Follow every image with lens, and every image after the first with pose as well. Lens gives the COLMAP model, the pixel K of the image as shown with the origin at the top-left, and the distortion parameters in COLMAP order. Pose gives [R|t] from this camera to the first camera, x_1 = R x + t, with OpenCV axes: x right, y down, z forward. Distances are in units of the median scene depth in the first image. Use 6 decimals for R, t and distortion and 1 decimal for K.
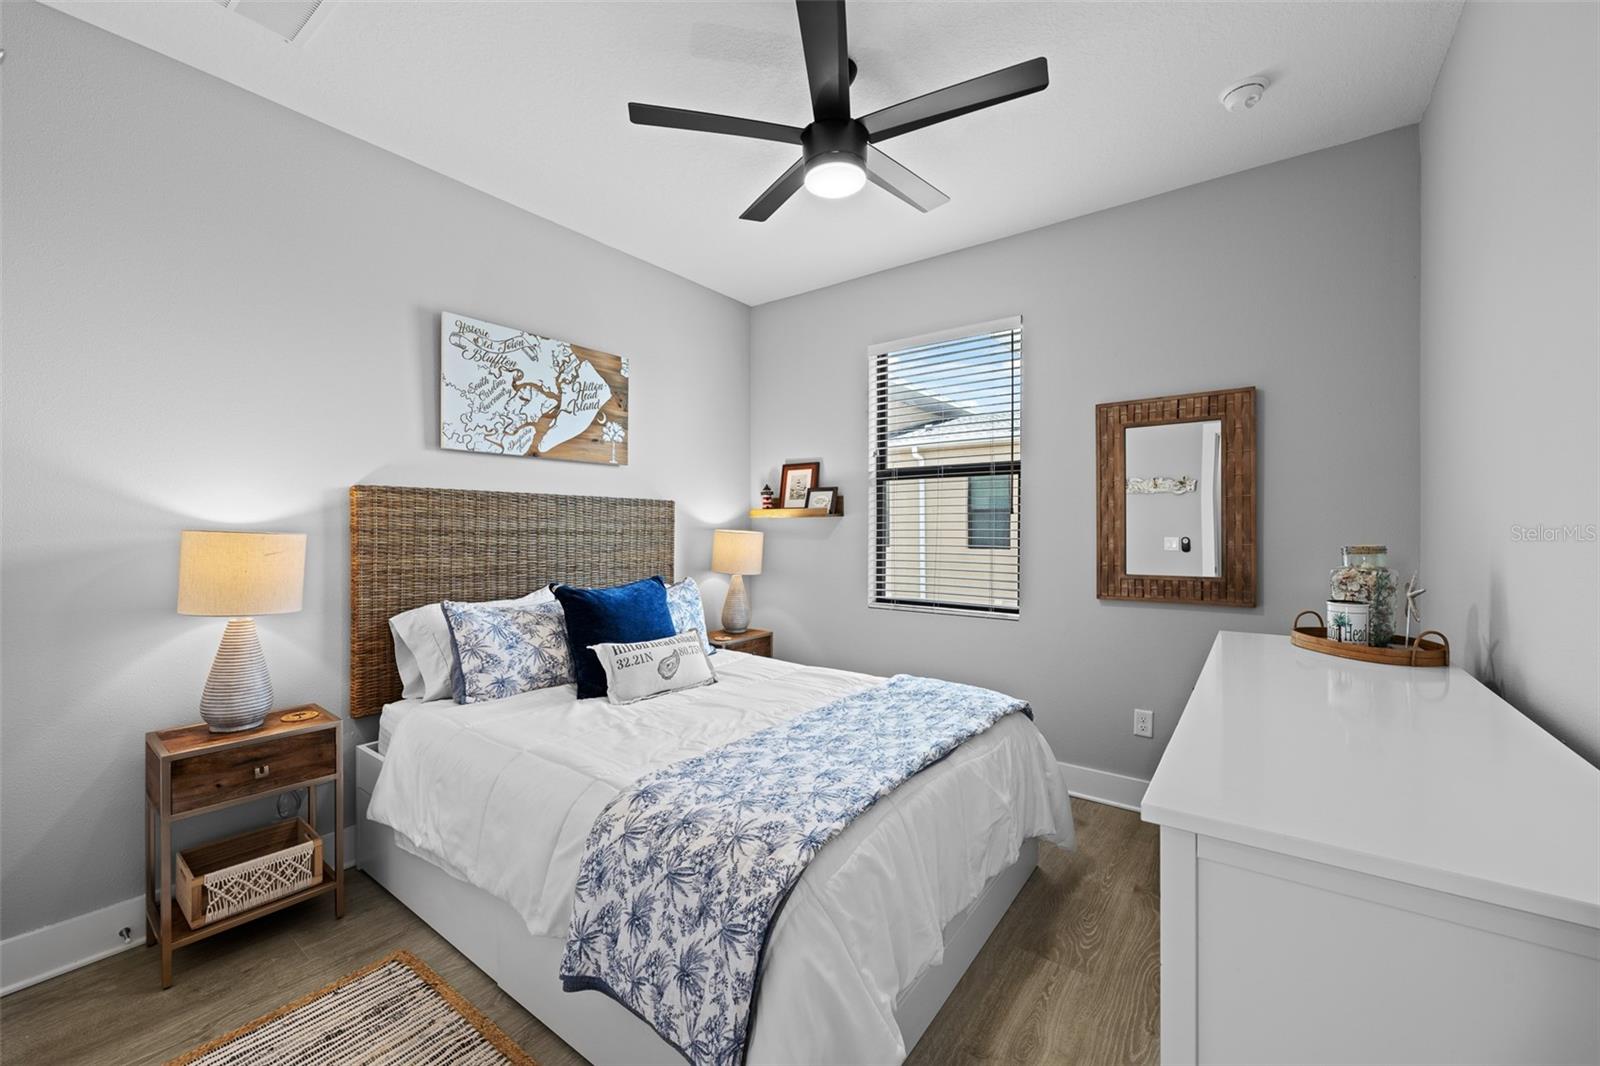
lens RADIAL K [[636.8, 0, 800.0], [0, 636.8, 533.0], [0, 0, 1]] dist [-0.000528, 0.000057]
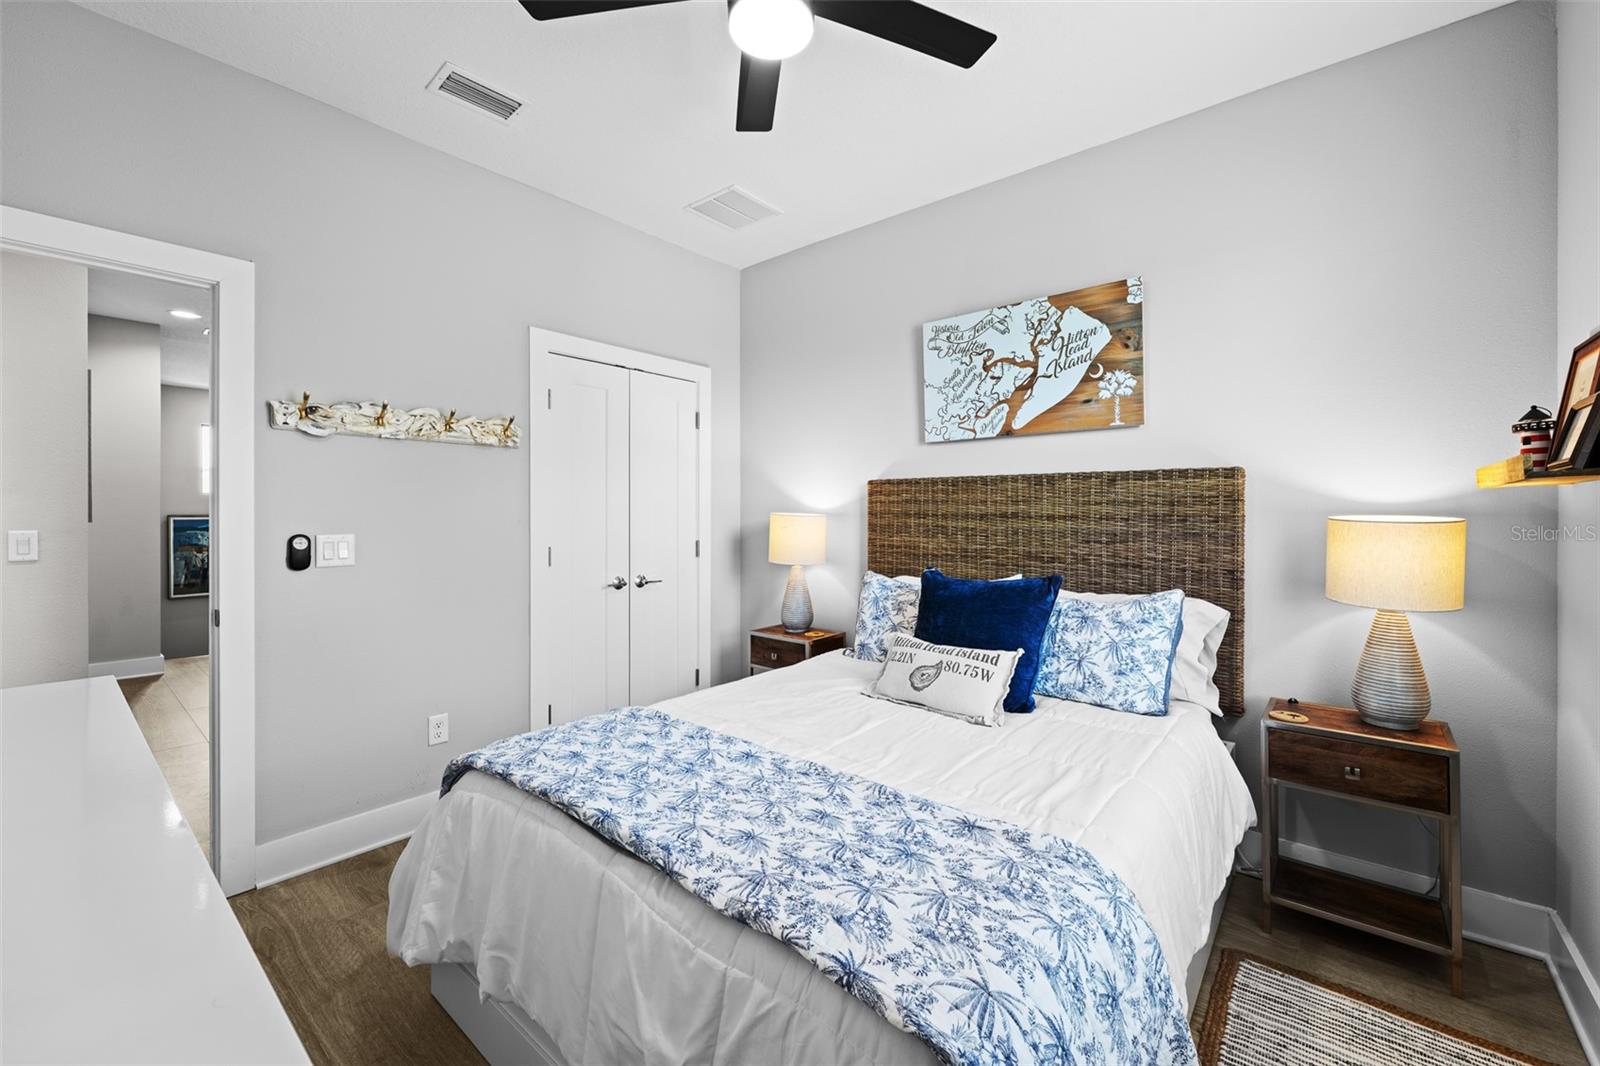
lens RADIAL K [[644.9, 0, 796.6], [0, 644.9, 512.7], [0, 0, 1]] dist [0.001266, 0.000077]
pose [[-0.067595, -0.003926, -0.997705, 0.555914], [-0.011535, 0.999929, -0.003154, 0.000044], [0.997646, 0.011295, -0.067636, 0.766508]]
